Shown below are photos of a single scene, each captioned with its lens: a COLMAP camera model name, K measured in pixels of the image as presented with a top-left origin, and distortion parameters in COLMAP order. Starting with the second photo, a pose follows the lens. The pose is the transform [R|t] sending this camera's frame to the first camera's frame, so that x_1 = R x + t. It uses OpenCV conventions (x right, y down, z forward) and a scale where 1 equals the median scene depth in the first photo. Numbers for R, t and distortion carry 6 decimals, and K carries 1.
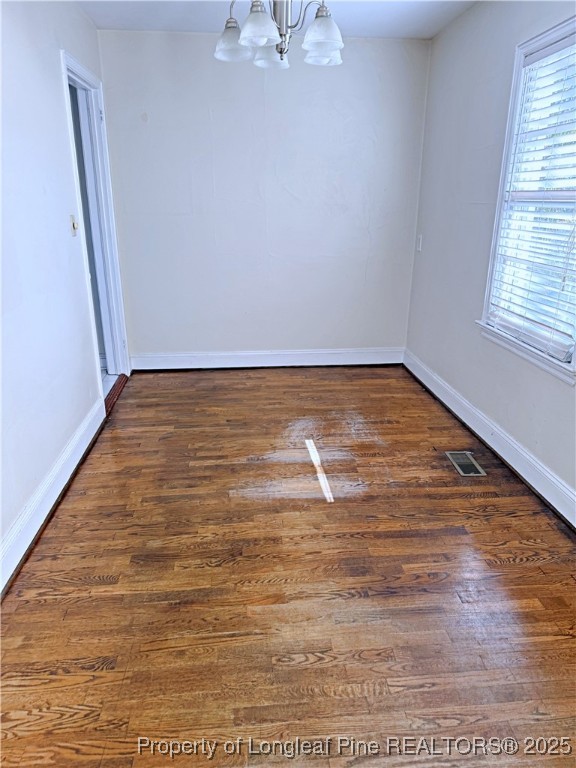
lens RADIAL K [[521.8, 0, 288.0], [0, 521.8, 384.0], [0, 0, 1]] dist [0.005244, -0.128661]
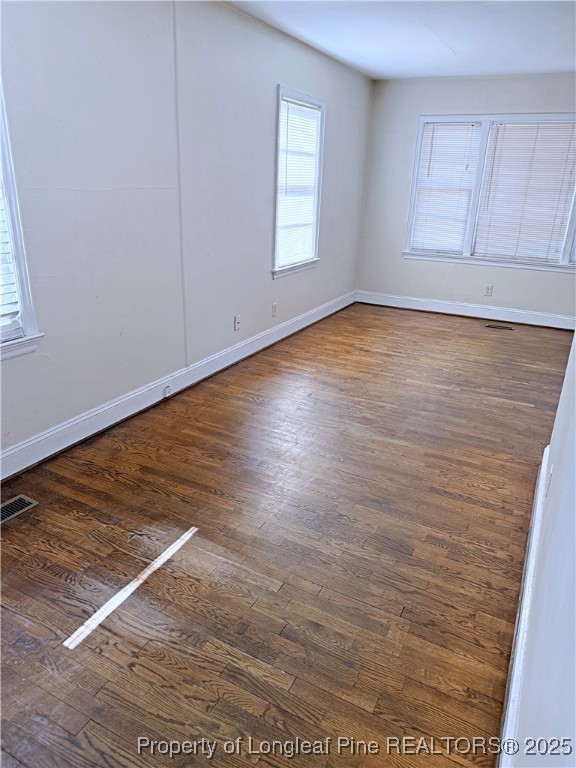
lens RADIAL K [[521.8, 0, 288.0], [0, 521.8, 384.0], [0, 0, 1]] dist [0.005244, -0.128661]
pose [[-0.844014, -0.228155, 0.485371, -0.425624], [0.132257, 0.788511, 0.600632, -0.482519], [-0.519757, 0.571135, -0.635340, 1.308335]]
